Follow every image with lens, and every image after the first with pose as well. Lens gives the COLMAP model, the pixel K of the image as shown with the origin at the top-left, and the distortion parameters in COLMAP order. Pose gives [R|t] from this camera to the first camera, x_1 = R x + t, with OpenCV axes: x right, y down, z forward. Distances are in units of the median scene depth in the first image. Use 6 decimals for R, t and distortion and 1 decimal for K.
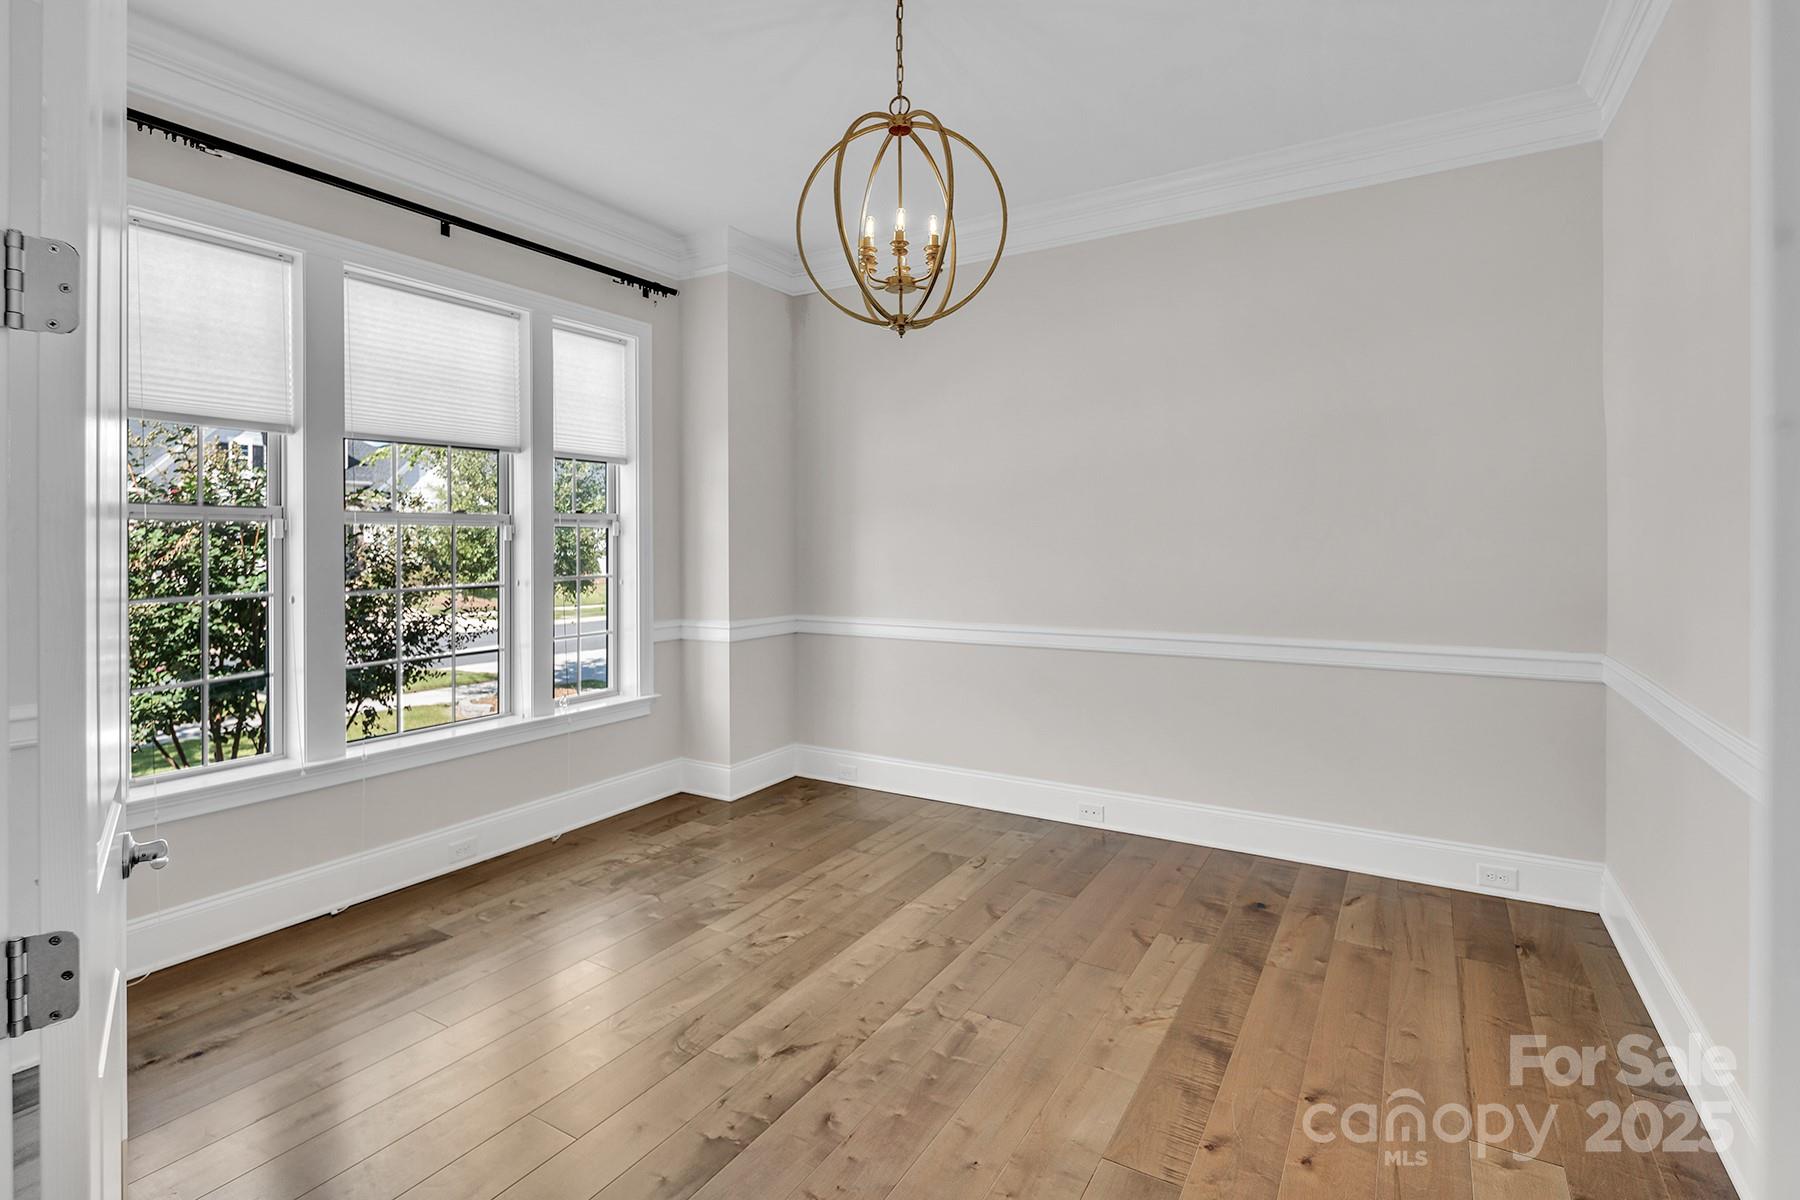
lens RADIAL K [[871.4, 0, 899.6], [0, 871.4, 483.4], [0, 0, 1]] dist [-0.000076, 0.000047]
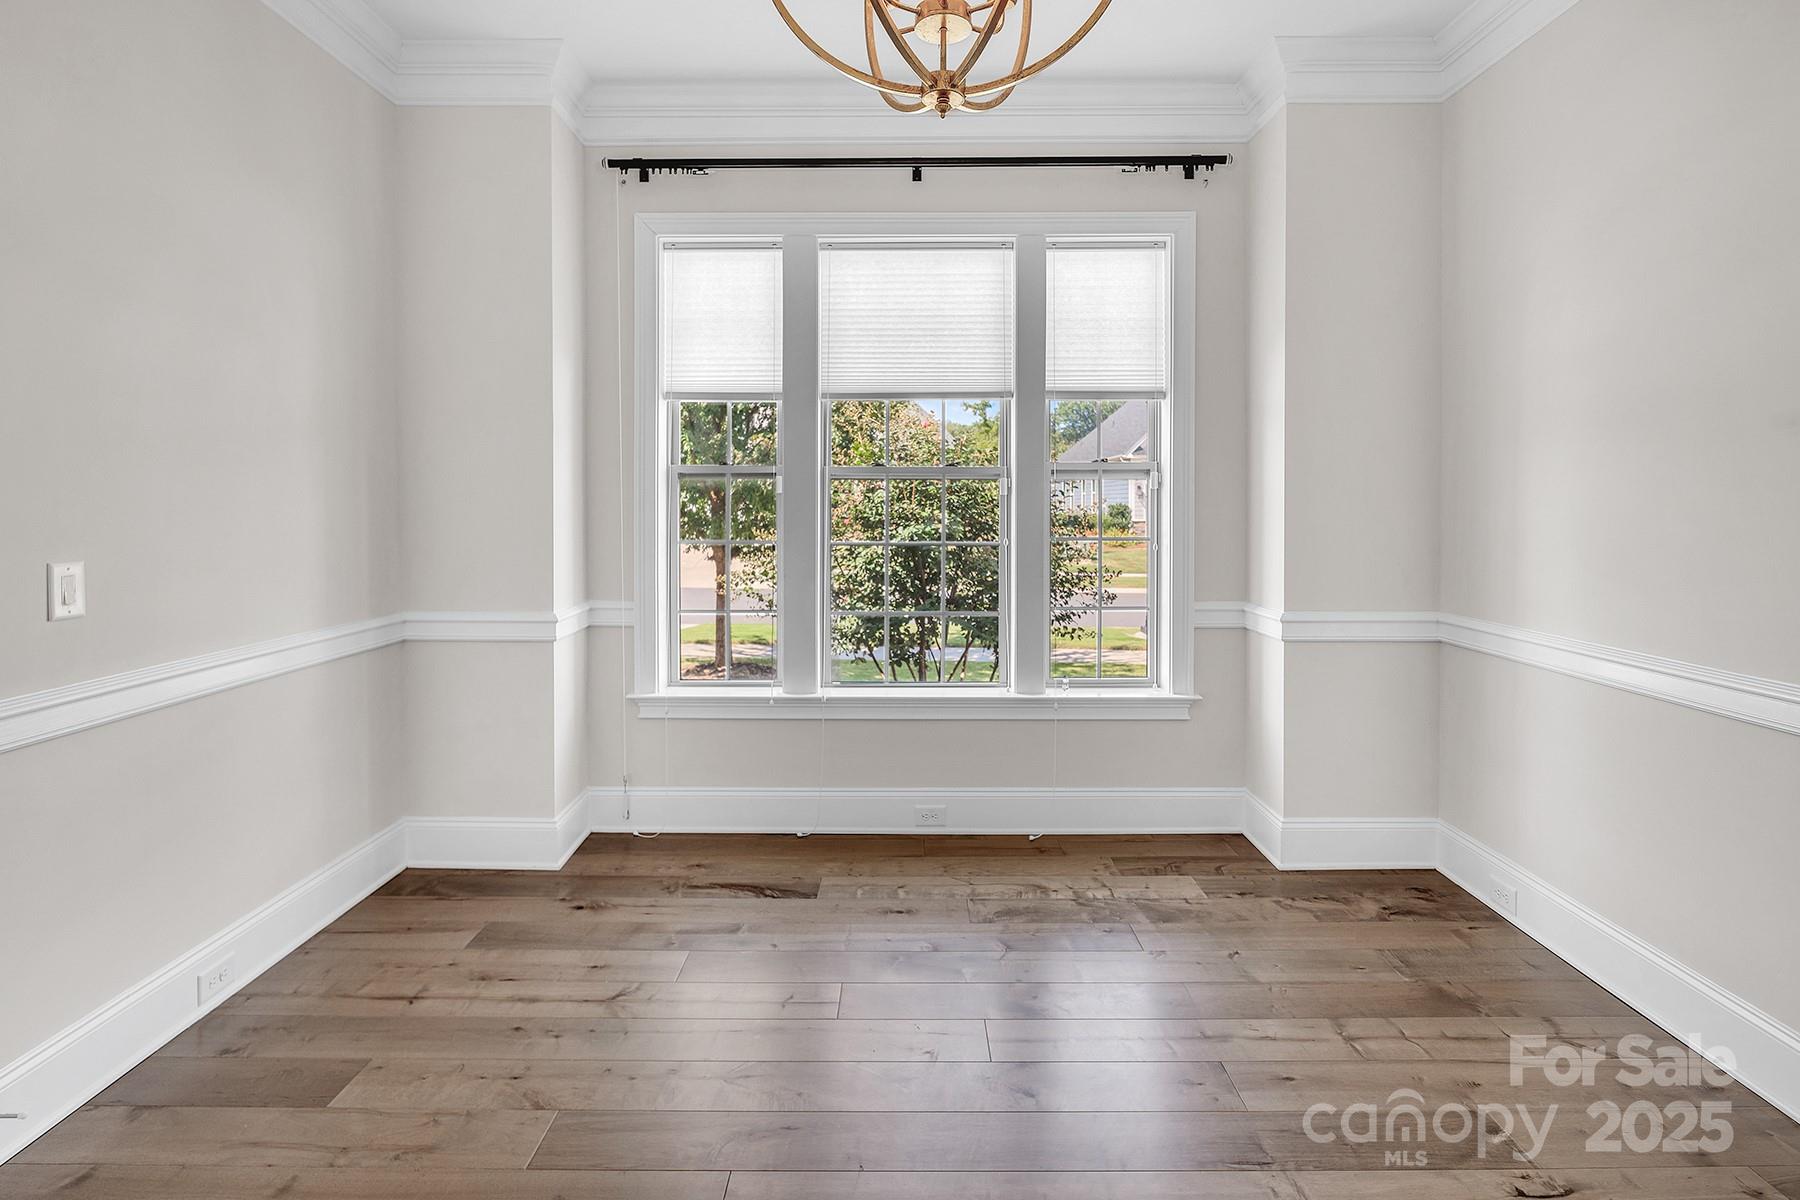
lens RADIAL K [[871.4, 0, 899.6], [0, 871.4, 483.4], [0, 0, 1]] dist [-0.000076, 0.000047]
pose [[0.510352, -0.015104, -0.859833, 0.250678], [0.057283, 0.998222, 0.016465, 0.028942], [0.858056, -0.057657, 0.510310, 0.397854]]
